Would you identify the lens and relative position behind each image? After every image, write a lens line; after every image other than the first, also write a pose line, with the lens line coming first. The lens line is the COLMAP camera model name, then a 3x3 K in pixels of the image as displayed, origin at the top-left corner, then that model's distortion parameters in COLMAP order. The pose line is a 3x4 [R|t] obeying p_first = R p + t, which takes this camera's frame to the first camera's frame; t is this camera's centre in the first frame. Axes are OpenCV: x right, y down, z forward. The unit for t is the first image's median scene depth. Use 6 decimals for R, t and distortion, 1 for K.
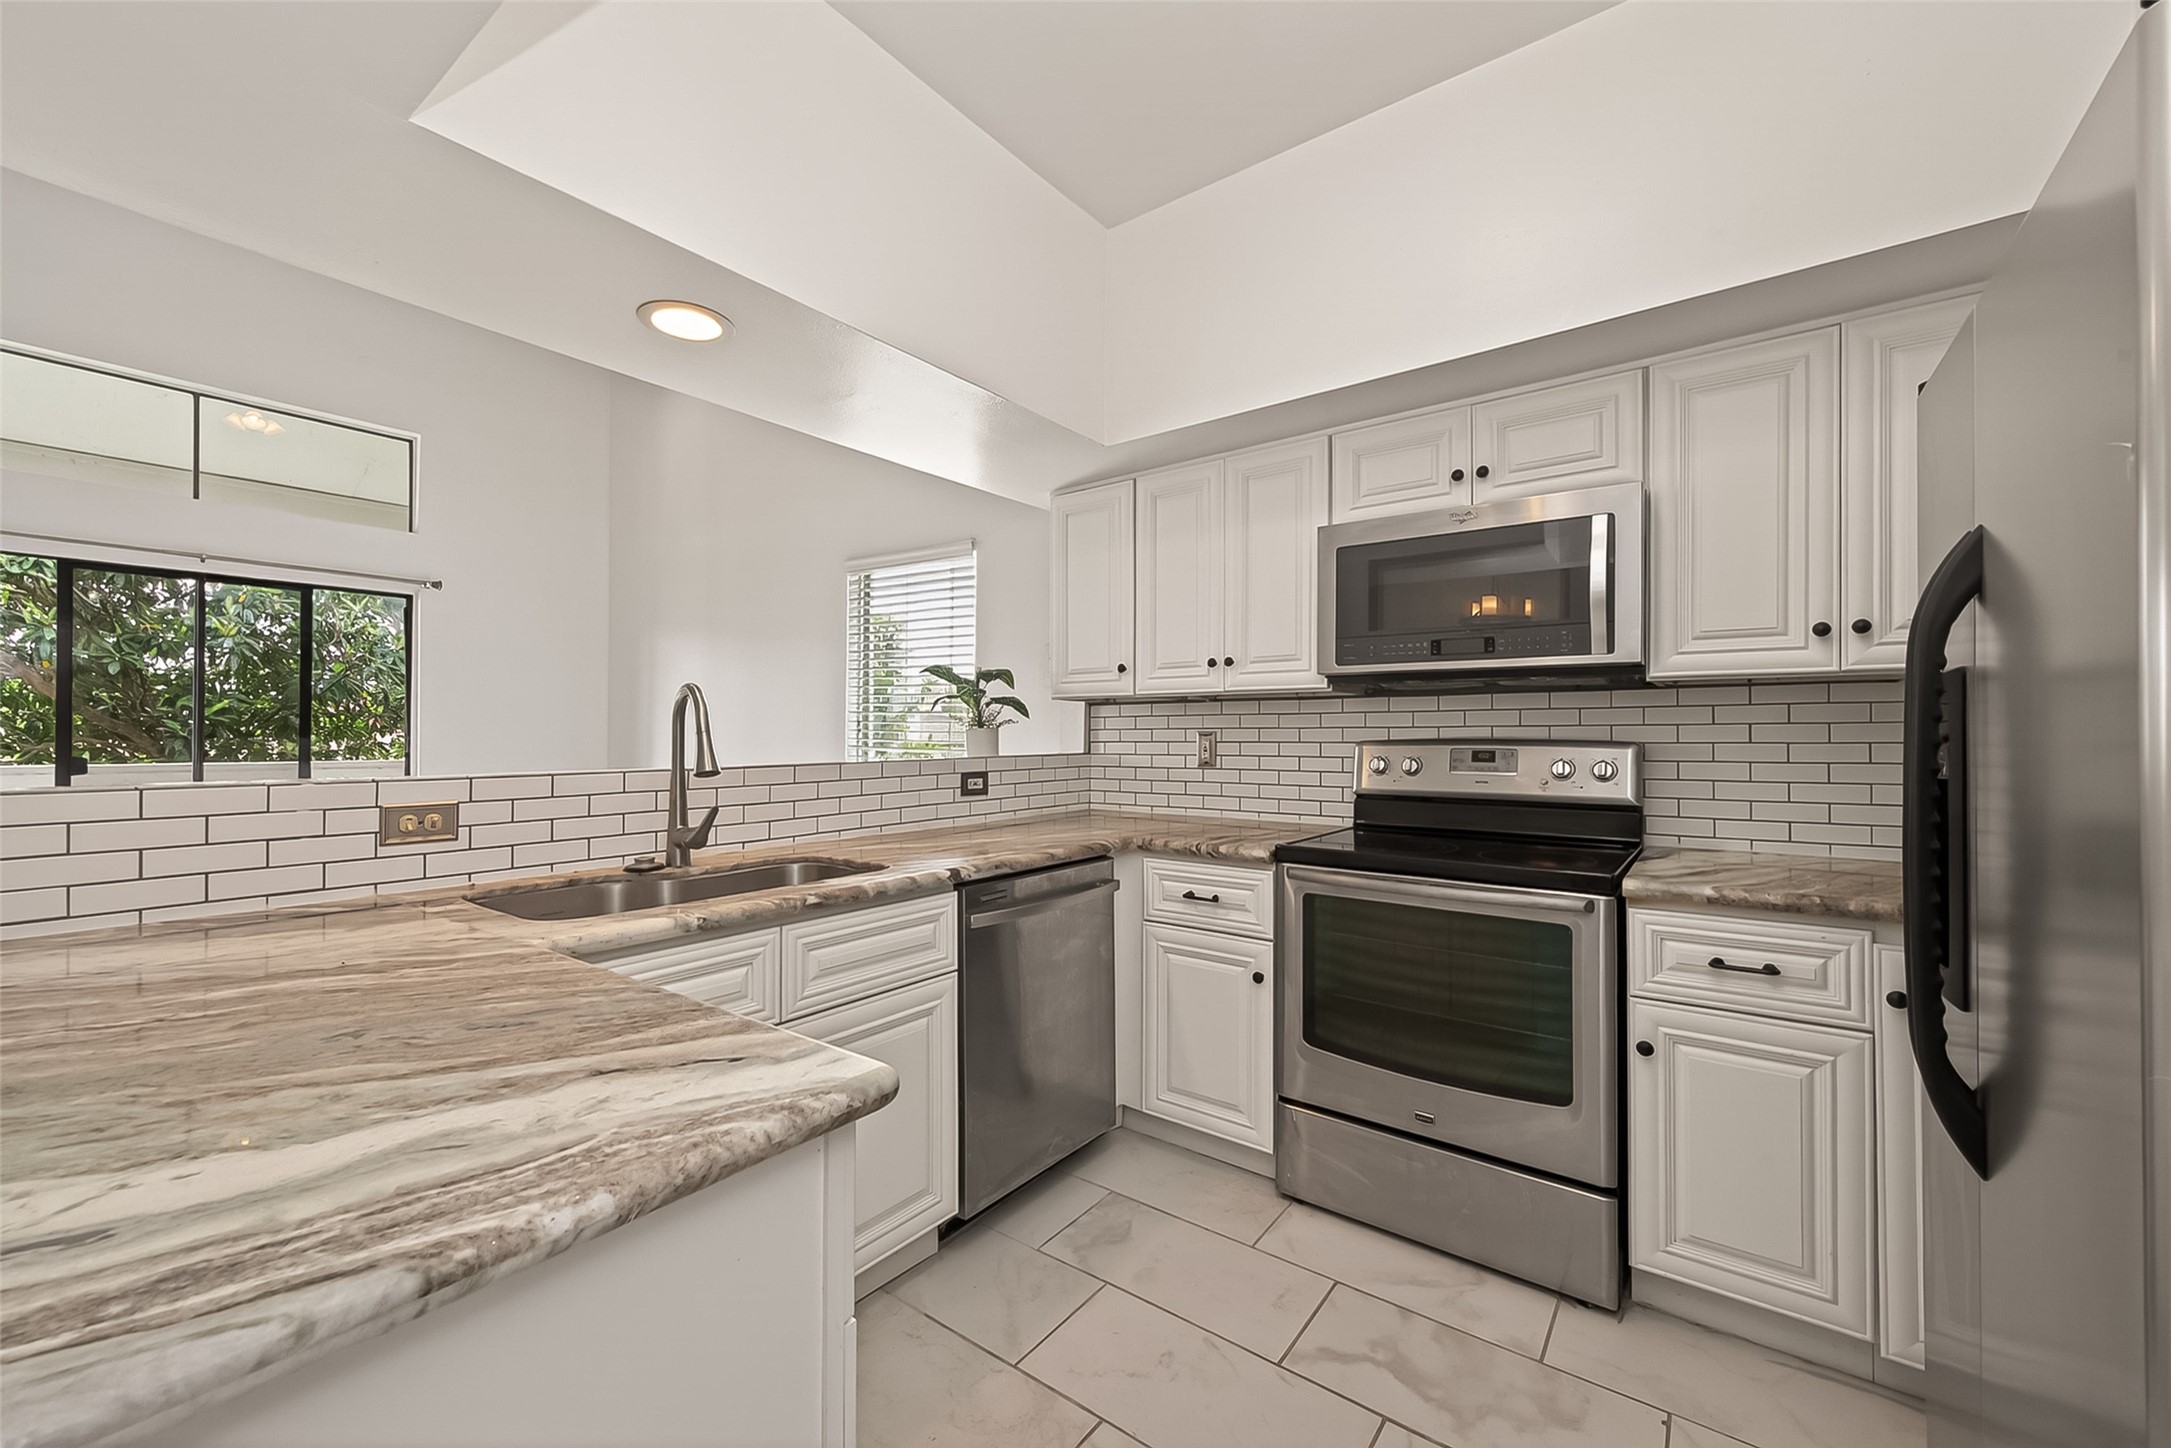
lens RADIAL K [[847.5, 0, 1106.0], [0, 847.5, 721.4], [0, 0, 1]] dist [0.008984, -0.002197]
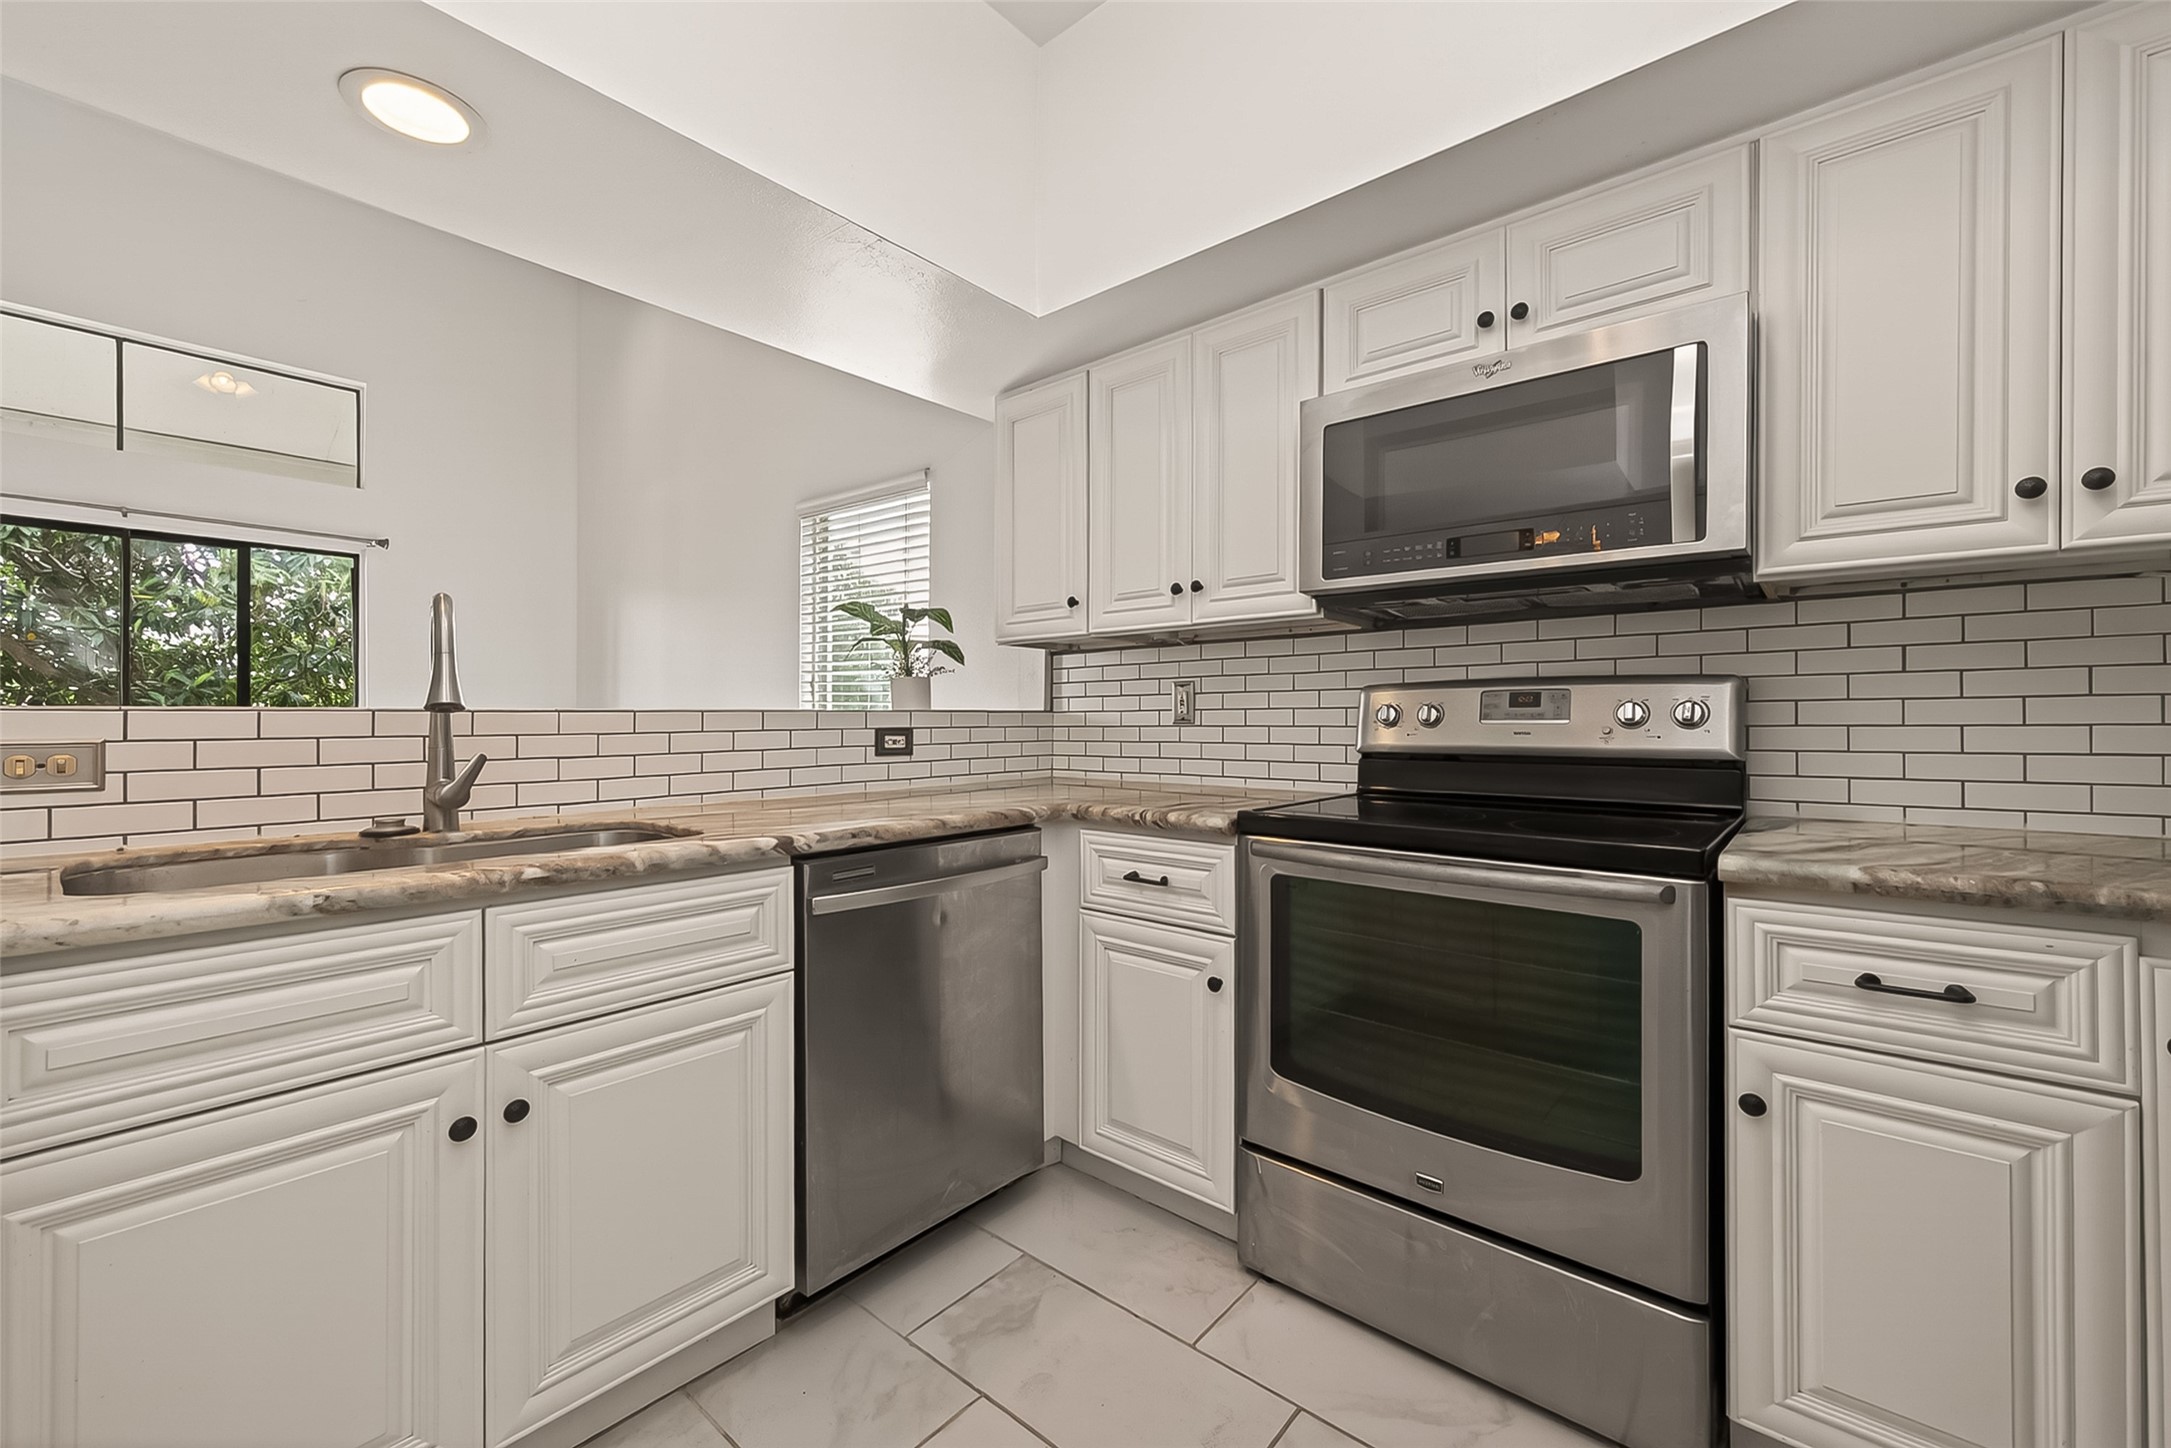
lens RADIAL K [[847.5, 0, 1097.7], [0, 847.5, 722.2], [0, 0, 1]] dist [0.008984, -0.002197]
pose [[0.997848, -0.002594, -0.065523, 0.128240], [0.003607, 0.999876, 0.015342, 0.054870], [0.065475, -0.015545, 0.997733, 0.238042]]
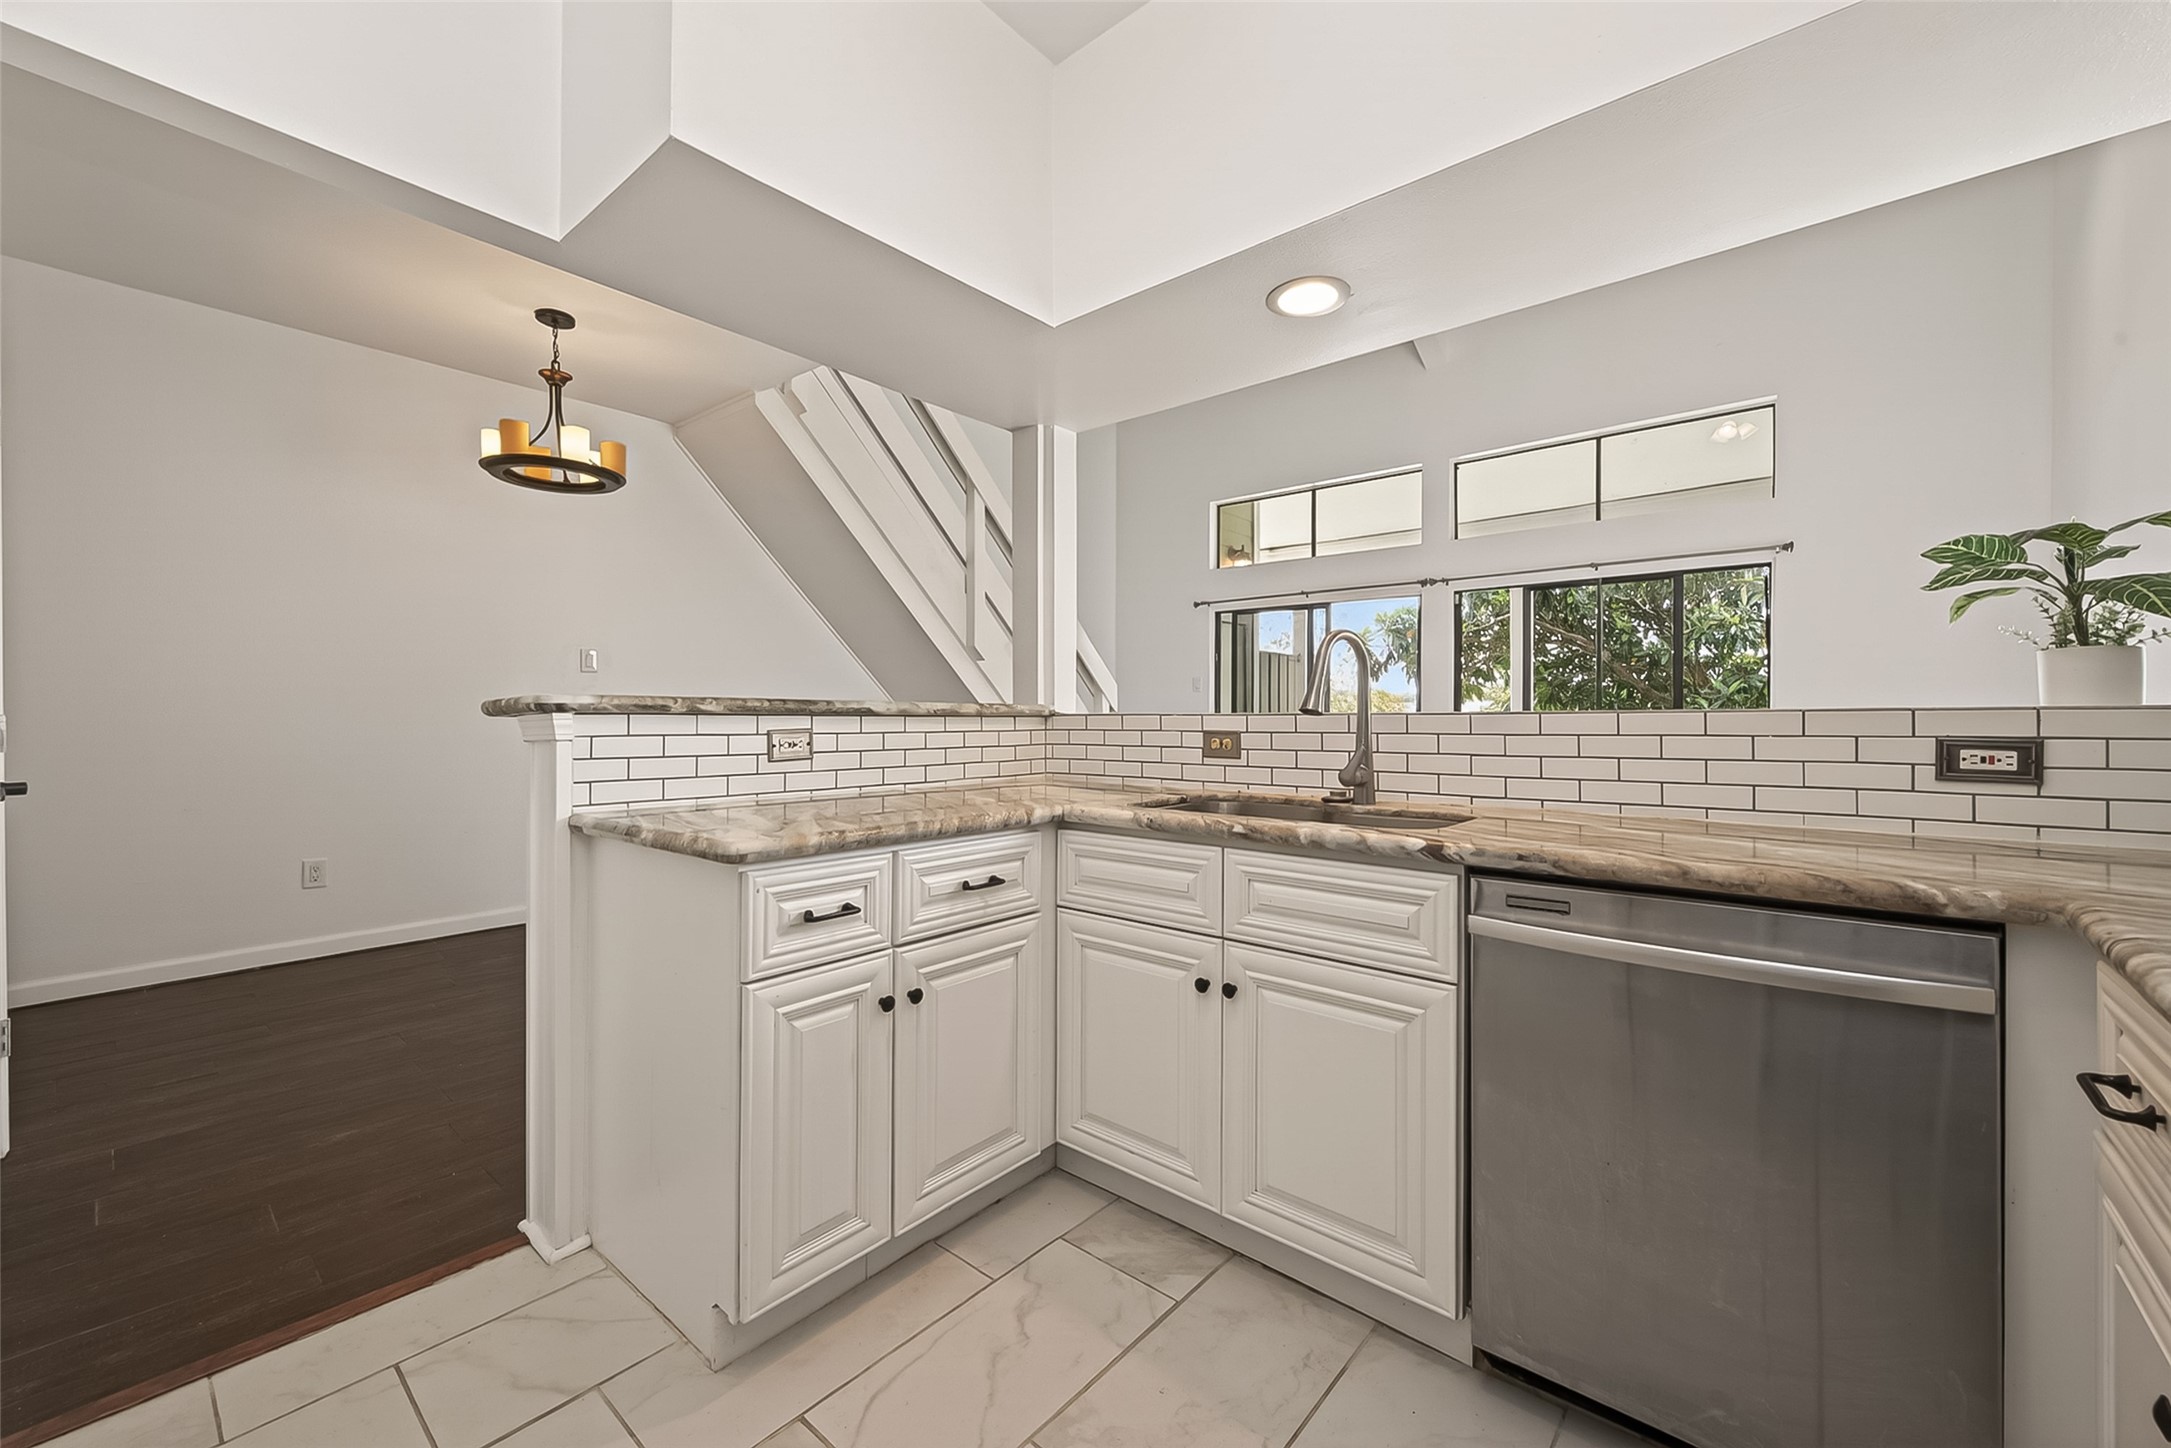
lens RADIAL K [[847.5, 0, 1088.5], [0, 847.5, 718.5], [0, 0, 1]] dist [0.008984, -0.002197]
pose [[-0.074840, -0.002791, -0.997192, 0.501272], [0.010411, 0.999939, -0.003580, 0.059033], [0.997141, -0.010650, -0.074806, 0.664430]]
